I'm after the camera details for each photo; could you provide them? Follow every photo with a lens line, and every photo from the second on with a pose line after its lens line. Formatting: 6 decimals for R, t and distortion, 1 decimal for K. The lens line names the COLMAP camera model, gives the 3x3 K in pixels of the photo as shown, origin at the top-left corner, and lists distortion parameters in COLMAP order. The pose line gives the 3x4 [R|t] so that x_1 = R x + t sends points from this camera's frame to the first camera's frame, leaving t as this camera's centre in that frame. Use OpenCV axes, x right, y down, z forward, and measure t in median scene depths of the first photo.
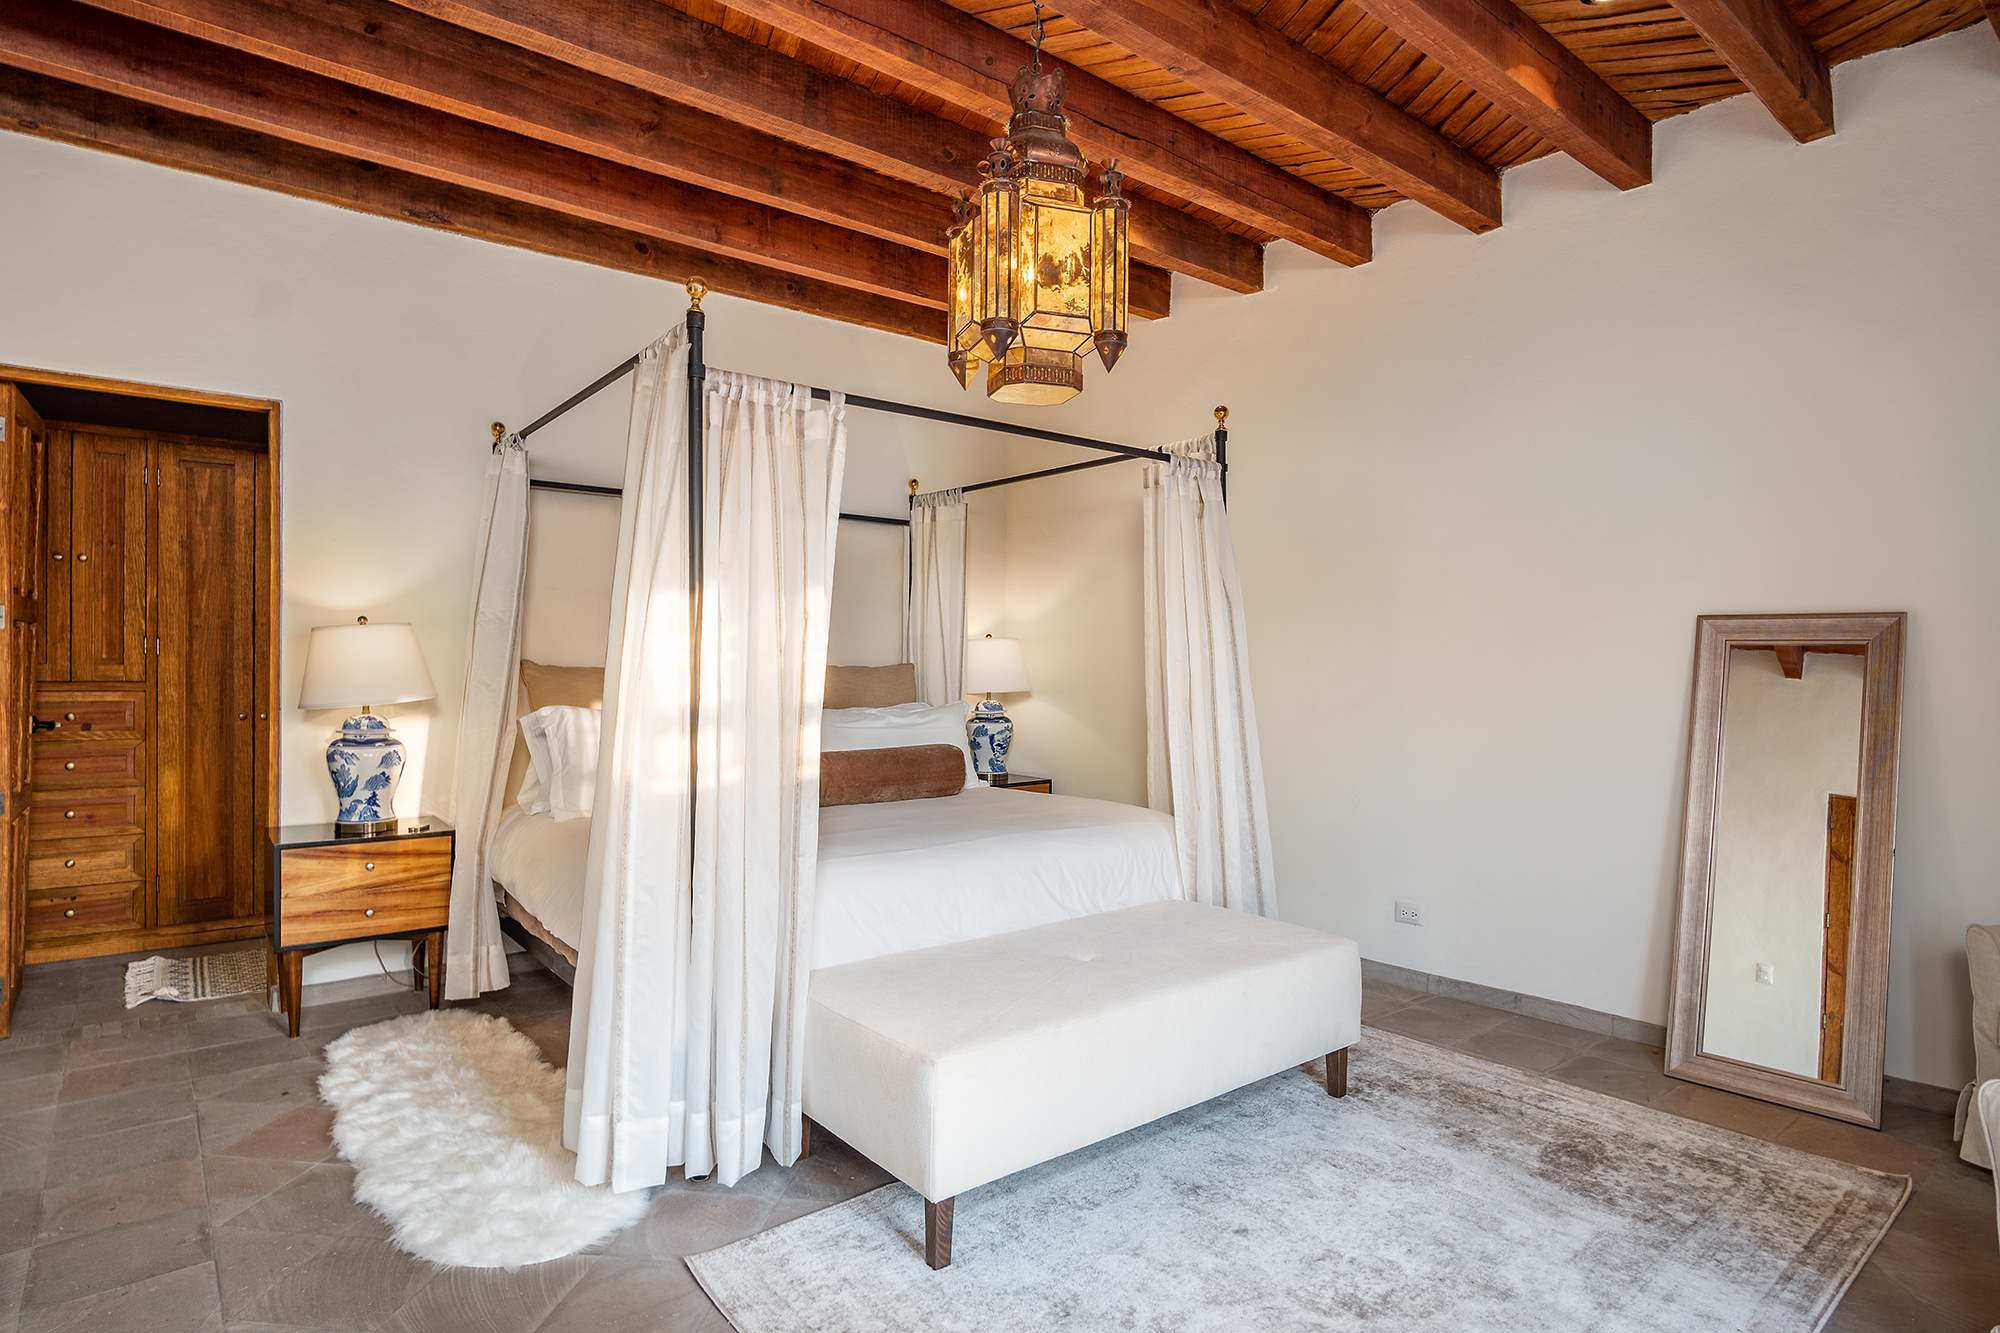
lens RADIAL K [[1092.4, 0, 1000.0], [0, 1092.4, 666.5], [0, 0, 1]] dist [-0.001443, 0.001485]
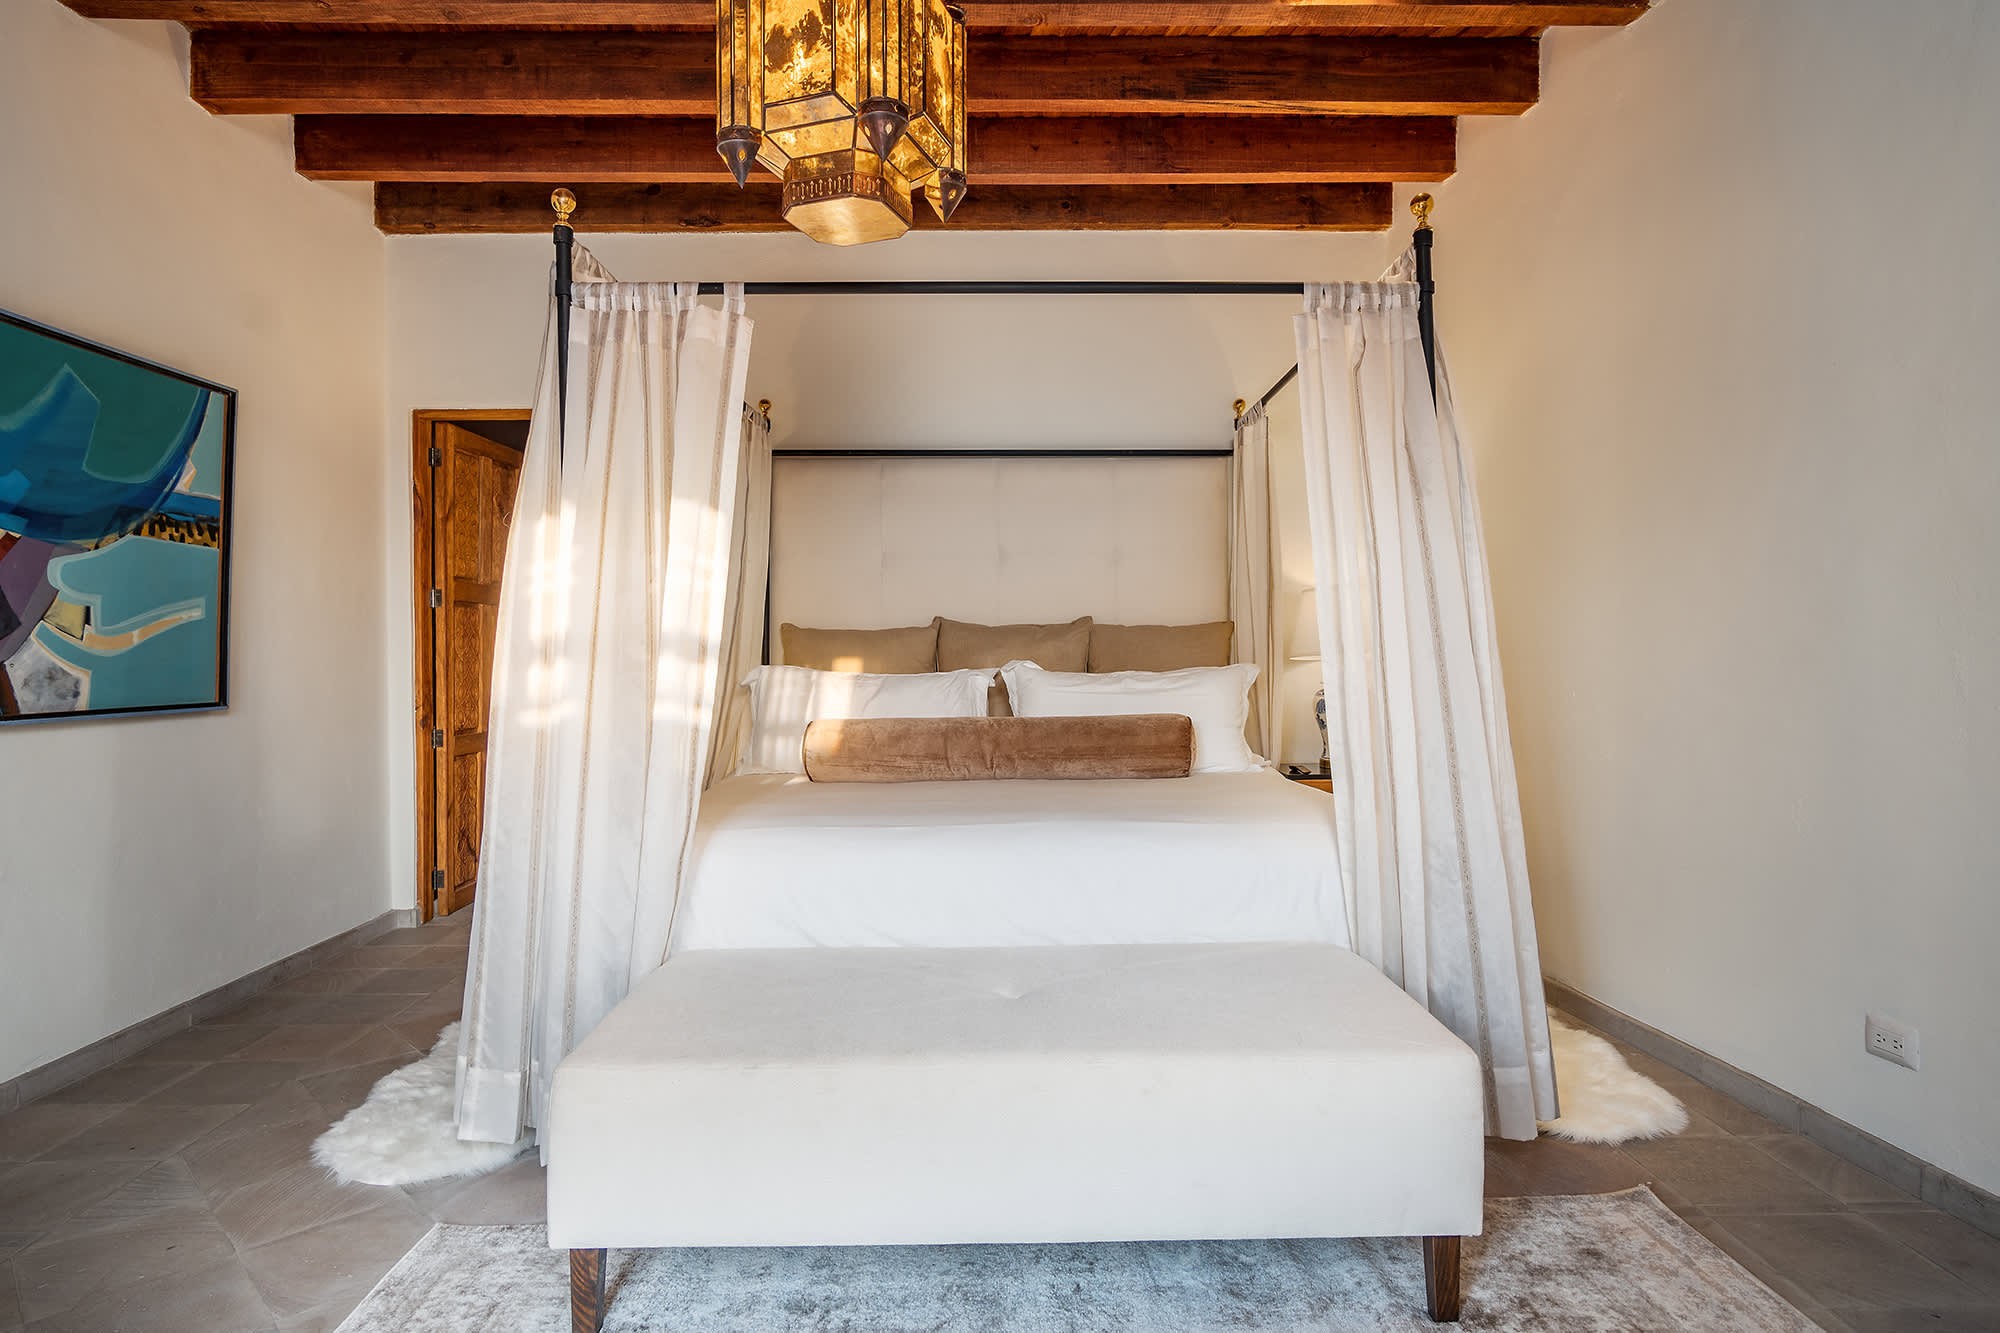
lens RADIAL K [[1097.4, 0, 1002.0], [0, 1097.4, 648.7], [0, 0, 1]] dist [-0.002627, 0.001523]
pose [[0.784104, -0.018042, -0.620367, 0.487249], [0.009543, 0.999810, -0.017016, 0.049289], [0.620556, 0.007422, 0.784127, 0.399500]]
